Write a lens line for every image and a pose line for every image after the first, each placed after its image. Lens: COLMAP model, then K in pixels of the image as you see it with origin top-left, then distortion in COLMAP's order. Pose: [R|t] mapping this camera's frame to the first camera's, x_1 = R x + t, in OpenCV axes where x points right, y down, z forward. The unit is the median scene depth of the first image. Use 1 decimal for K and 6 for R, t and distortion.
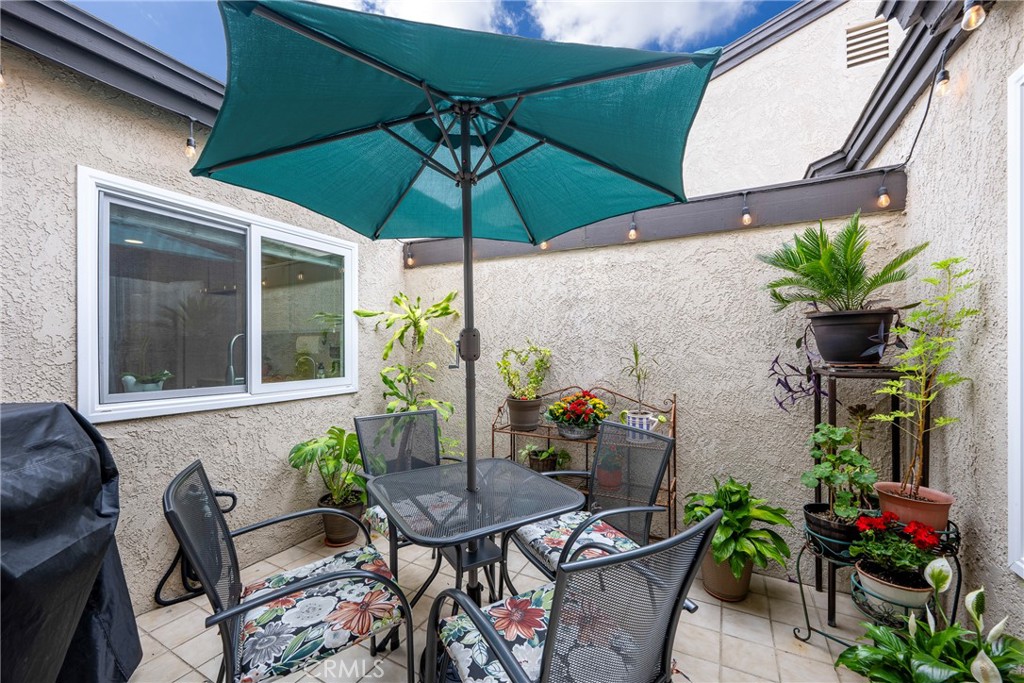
lens RADIAL K [[406.9, 0, 511.2], [0, 406.9, 347.4], [0, 0, 1]] dist [-0.001015, 0.000014]
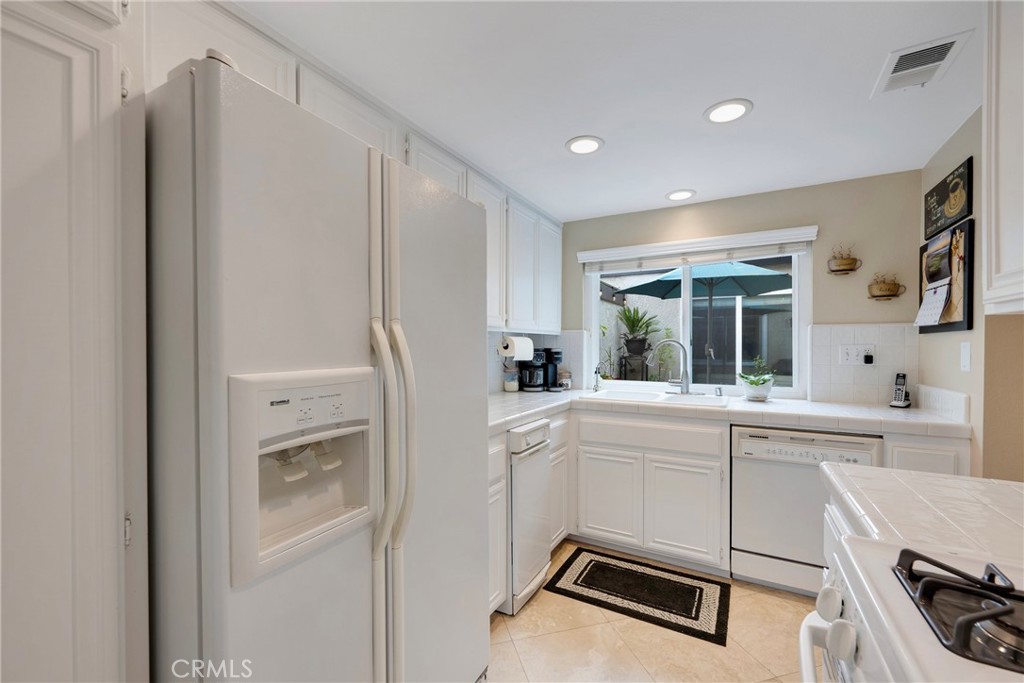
lens RADIAL K [[419.6, 0, 511.6], [0, 419.6, 350.0], [0, 0, 1]] dist [0.000290, 0.000071]
pose [[0.019705, -0.007538, 0.999777, -1.982226], [-0.002978, 0.999967, 0.007598, -0.017059], [-0.999801, -0.003127, 0.019682, 1.556752]]
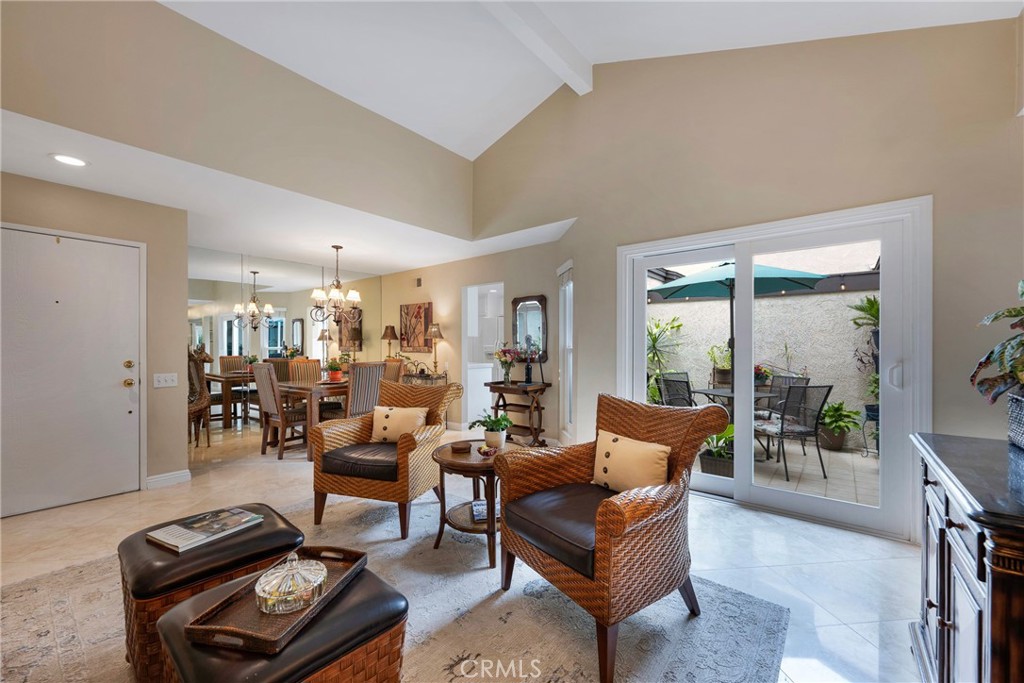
lens RADIAL K [[406.9, 0, 511.2], [0, 406.9, 347.4], [0, 0, 1]] dist [-0.001015, 0.000014]
pose [[0.981893, 0.000330, -0.189436, -0.789302], [0.000622, 0.999987, 0.004967, 0.003051], [0.189435, -0.004994, 0.981881, -1.543069]]
